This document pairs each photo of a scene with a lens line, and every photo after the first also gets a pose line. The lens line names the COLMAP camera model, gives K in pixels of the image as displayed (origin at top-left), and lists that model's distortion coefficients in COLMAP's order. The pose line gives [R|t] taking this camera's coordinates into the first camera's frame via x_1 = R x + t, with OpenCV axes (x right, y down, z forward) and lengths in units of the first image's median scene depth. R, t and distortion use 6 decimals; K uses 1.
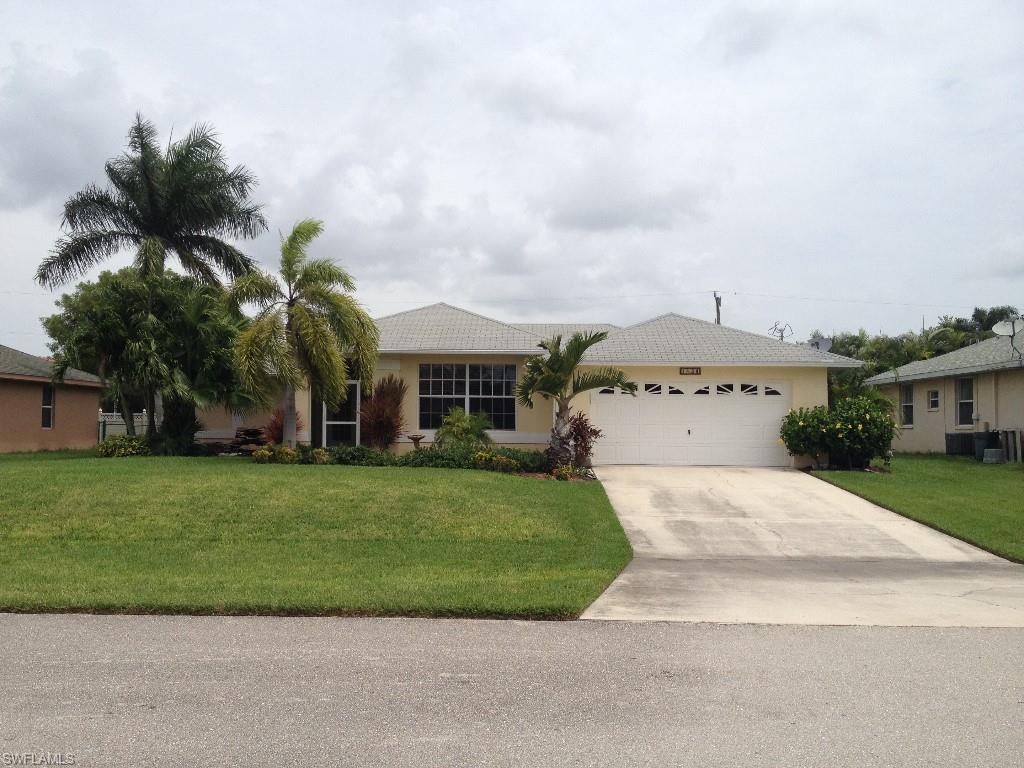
lens RADIAL K [[1029.9, 0, 543.3], [0, 1029.9, 418.9], [0, 0, 1]] dist [-0.005209, 0.000915]
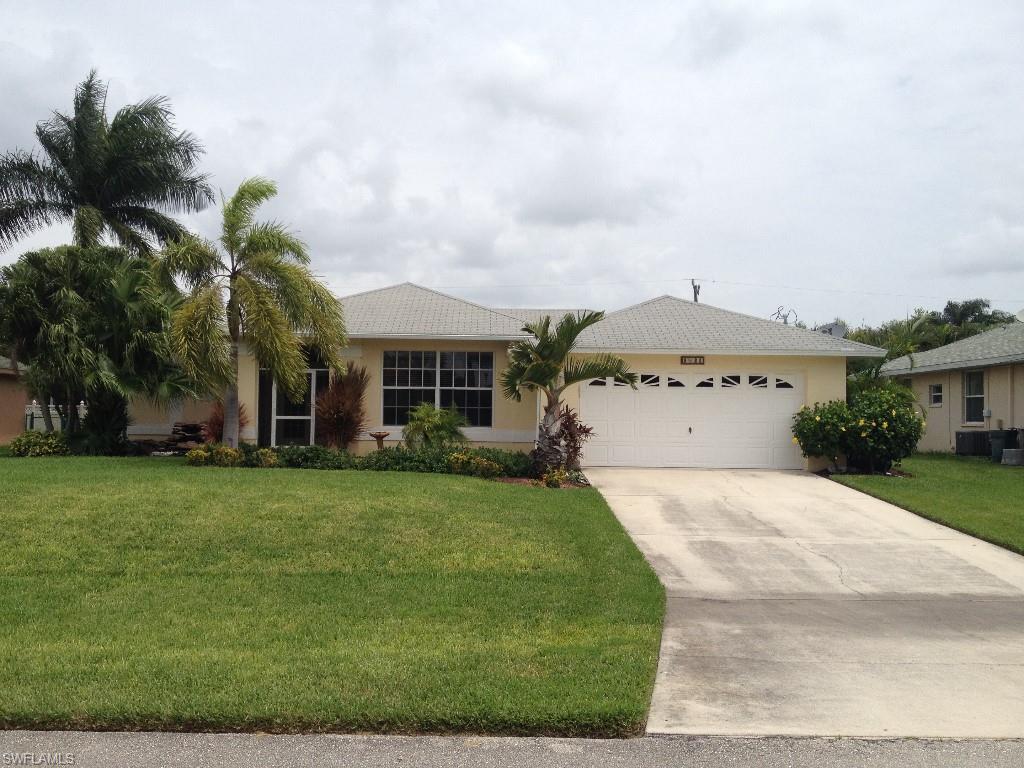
lens RADIAL K [[1051.4, 0, 512.0], [0, 1051.4, 384.0], [0, 0, 1]] dist [0.009503, -0.015278]
pose [[0.999969, 0.004739, 0.006254, -0.018400], [-0.004567, 0.999620, -0.027186, -0.001370], [-0.006380, 0.027156, 0.999611, 0.118575]]
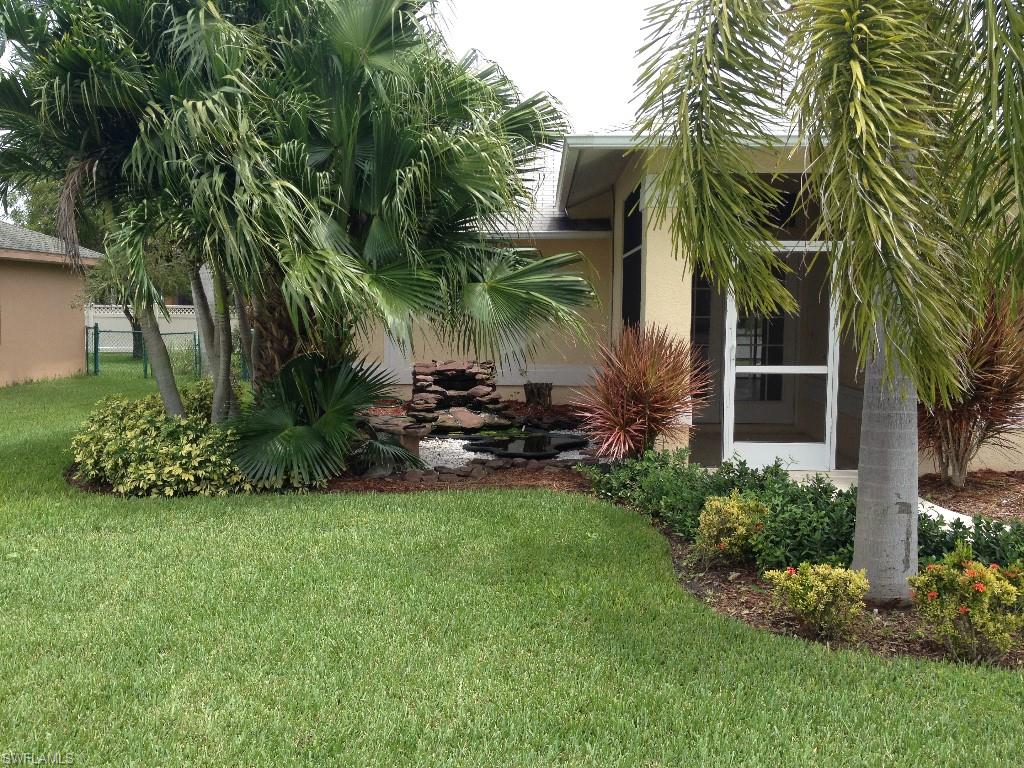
lens RADIAL K [[1029.9, 0, 543.3], [0, 1029.9, 418.9], [0, 0, 1]] dist [-0.005209, 0.000915]
pose [[0.999999, -0.001596, -0.000158, -0.297696], [0.001603, 0.992864, 0.119244, -0.022592], [-0.000033, -0.119244, 0.992865, 0.711931]]
